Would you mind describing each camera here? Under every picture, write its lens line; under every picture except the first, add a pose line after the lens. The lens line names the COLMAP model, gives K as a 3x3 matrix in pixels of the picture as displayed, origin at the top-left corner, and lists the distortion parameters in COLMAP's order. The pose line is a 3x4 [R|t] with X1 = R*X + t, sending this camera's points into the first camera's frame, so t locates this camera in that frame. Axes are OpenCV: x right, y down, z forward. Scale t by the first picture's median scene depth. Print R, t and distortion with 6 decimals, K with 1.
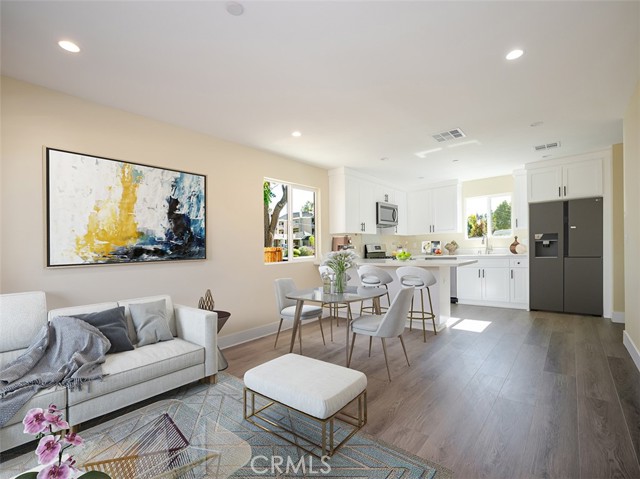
lens RADIAL K [[300.9, 0, 312.2], [0, 300.9, 252.8], [0, 0, 1]] dist [-0.001800, 0.002972]
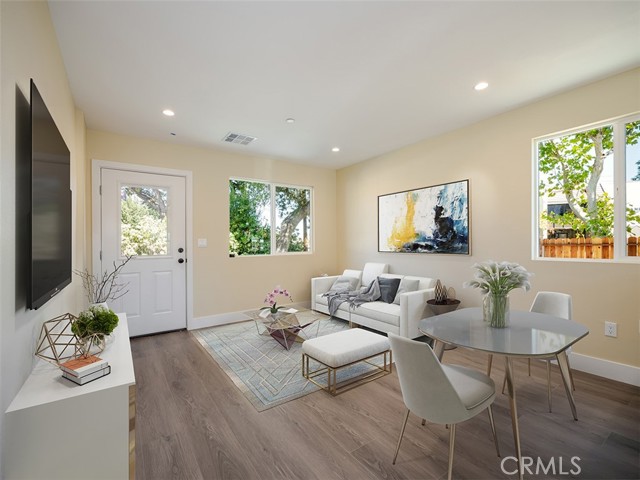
lens RADIAL K [[300.9, 0, 325.6], [0, 300.9, 239.9], [0, 0, 1]] dist [-0.001800, 0.002972]
pose [[-0.234162, 0.026424, -0.971838, 0.986015], [0.002571, 0.999644, 0.026561, -0.074453], [0.972194, 0.003721, -0.234146, 0.867026]]
